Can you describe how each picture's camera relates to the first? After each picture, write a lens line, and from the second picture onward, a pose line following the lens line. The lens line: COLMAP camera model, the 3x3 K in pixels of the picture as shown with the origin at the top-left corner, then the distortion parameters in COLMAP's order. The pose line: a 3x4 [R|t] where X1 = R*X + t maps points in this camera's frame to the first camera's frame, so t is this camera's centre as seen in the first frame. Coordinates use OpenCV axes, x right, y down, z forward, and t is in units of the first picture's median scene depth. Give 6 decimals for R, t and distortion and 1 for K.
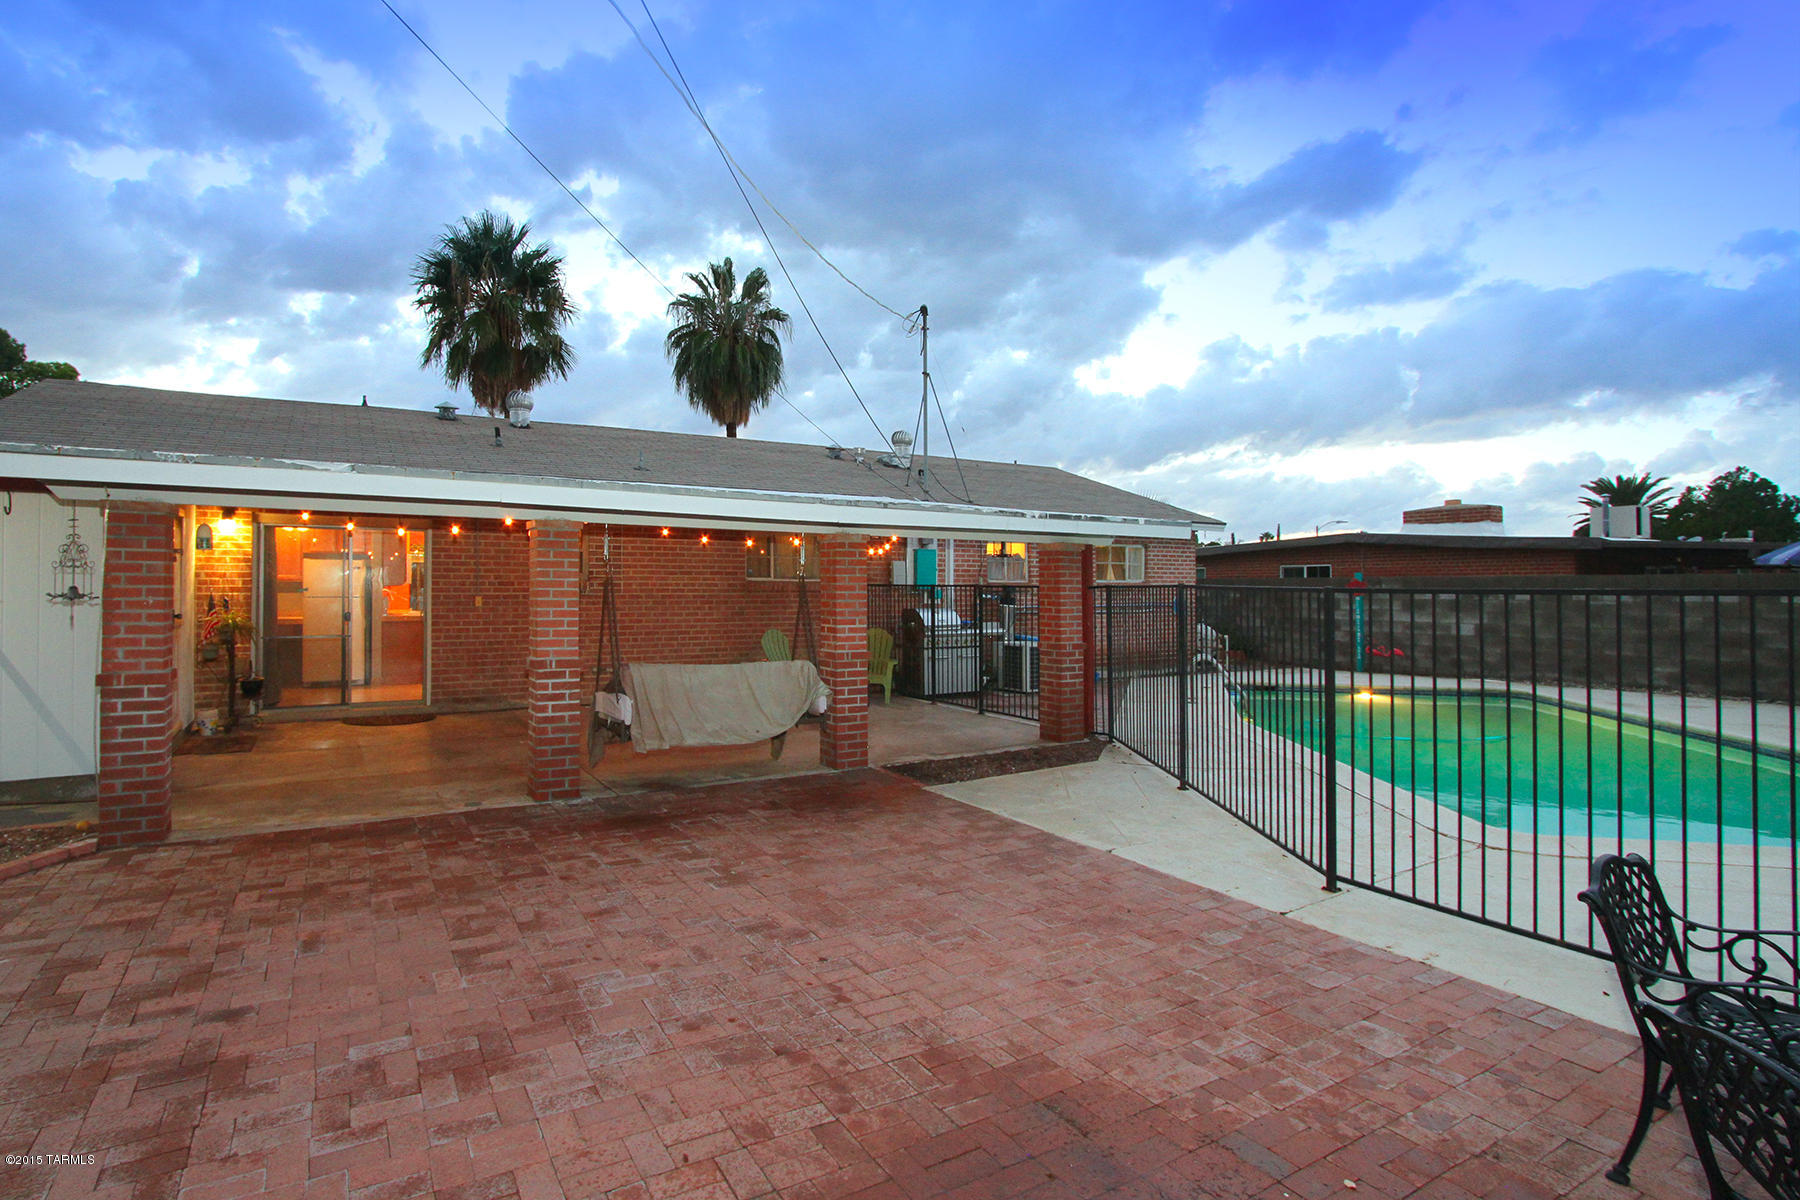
lens RADIAL K [[908.7, 0, 891.7], [0, 908.7, 592.3], [0, 0, 1]] dist [-0.011661, 0.000997]
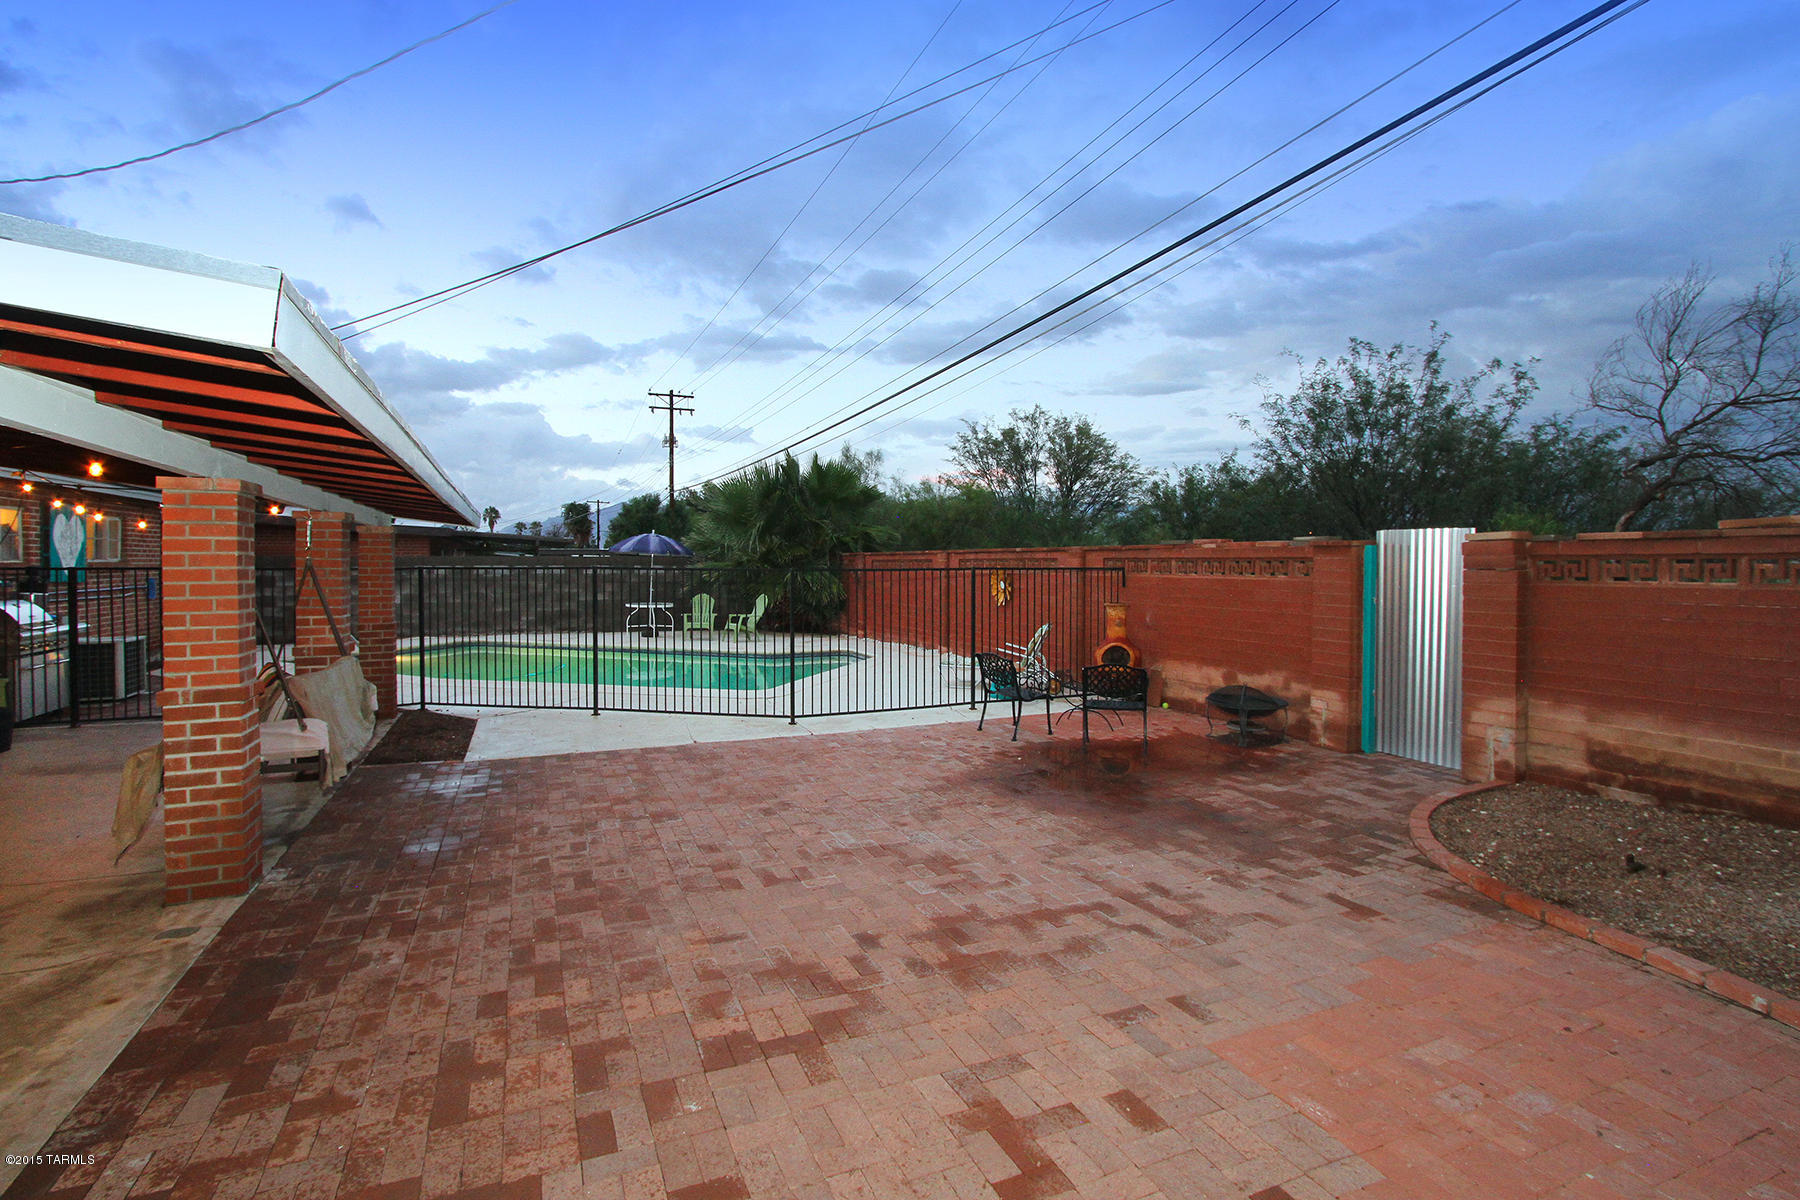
lens RADIAL K [[784.9, 0, 892.8], [0, 784.9, 587.6], [0, 0, 1]] dist [0.002025, 0.000136]
pose [[0.116862, -0.029868, 0.992699, -1.367140], [0.000877, 0.999550, 0.029971, -0.028599], [-0.993148, -0.002632, 0.116836, 0.653040]]
